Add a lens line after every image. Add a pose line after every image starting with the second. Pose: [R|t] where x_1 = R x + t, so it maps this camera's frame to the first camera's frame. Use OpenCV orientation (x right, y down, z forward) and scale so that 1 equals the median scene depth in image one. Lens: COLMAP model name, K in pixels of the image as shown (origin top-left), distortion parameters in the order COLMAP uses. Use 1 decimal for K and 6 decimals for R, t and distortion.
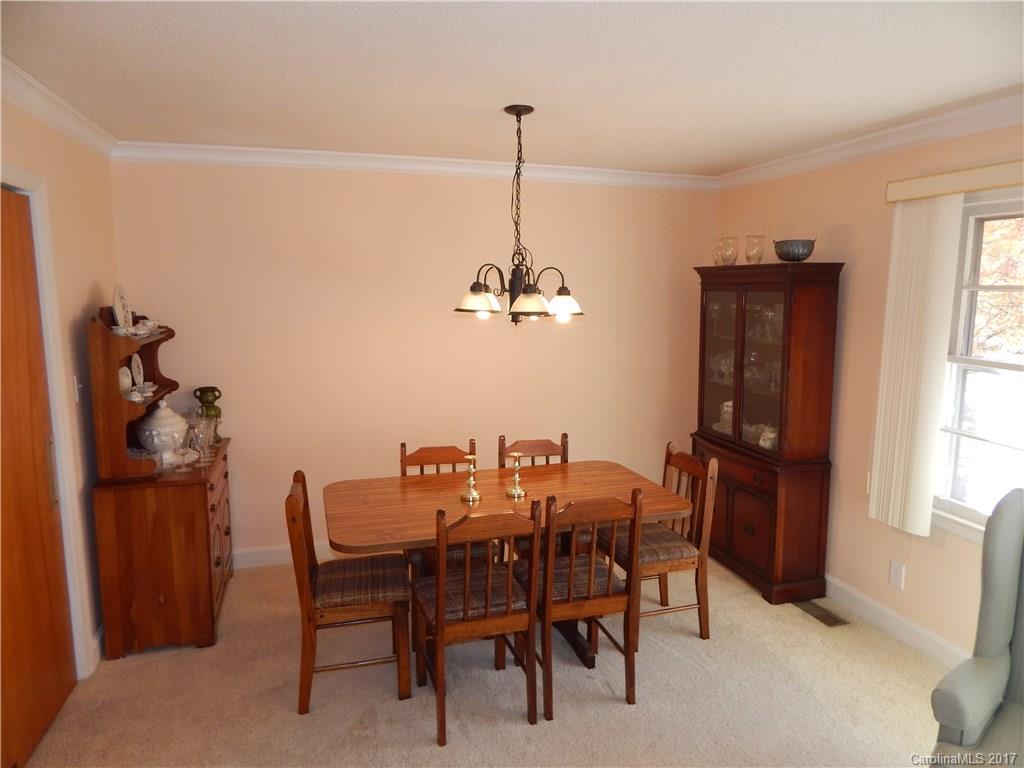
lens RADIAL K [[665.3, 0, 518.1], [0, 665.3, 383.7], [0, 0, 1]] dist [-0.008948, 0.001248]
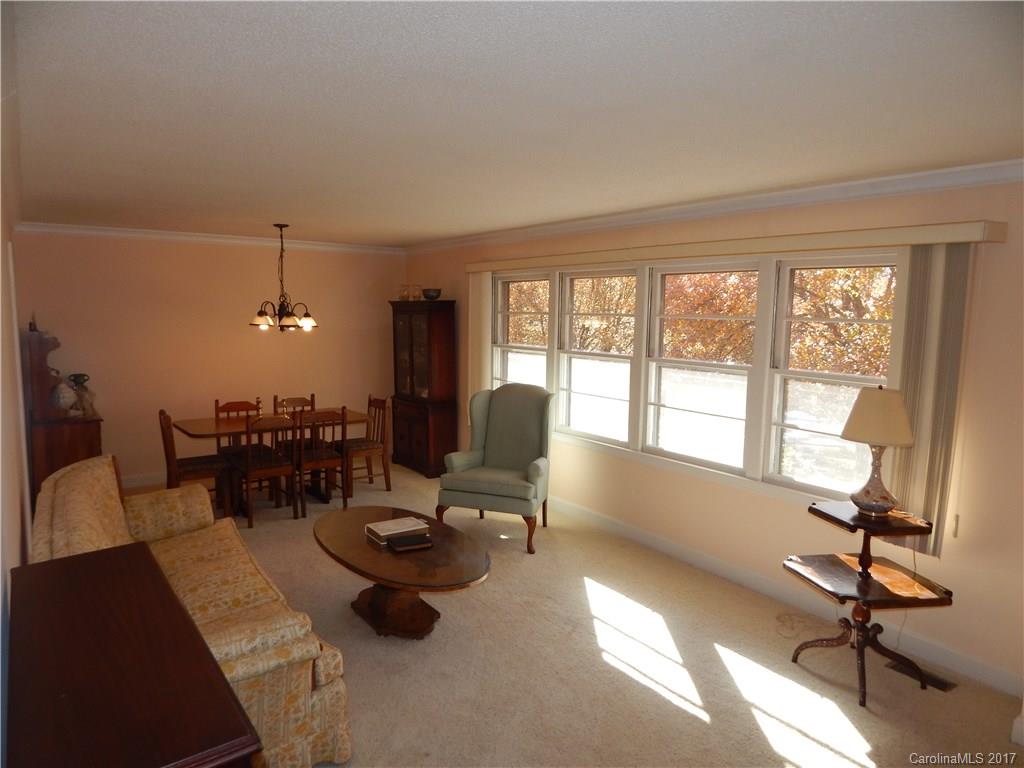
lens RADIAL K [[665.3, 0, 518.3], [0, 665.3, 368.6], [0, 0, 1]] dist [-0.008948, 0.001248]
pose [[0.942548, -0.025716, 0.333080, -0.002438], [0.042698, 0.998129, -0.043766, 0.130329], [-0.331331, 0.055473, 0.941882, -1.035422]]
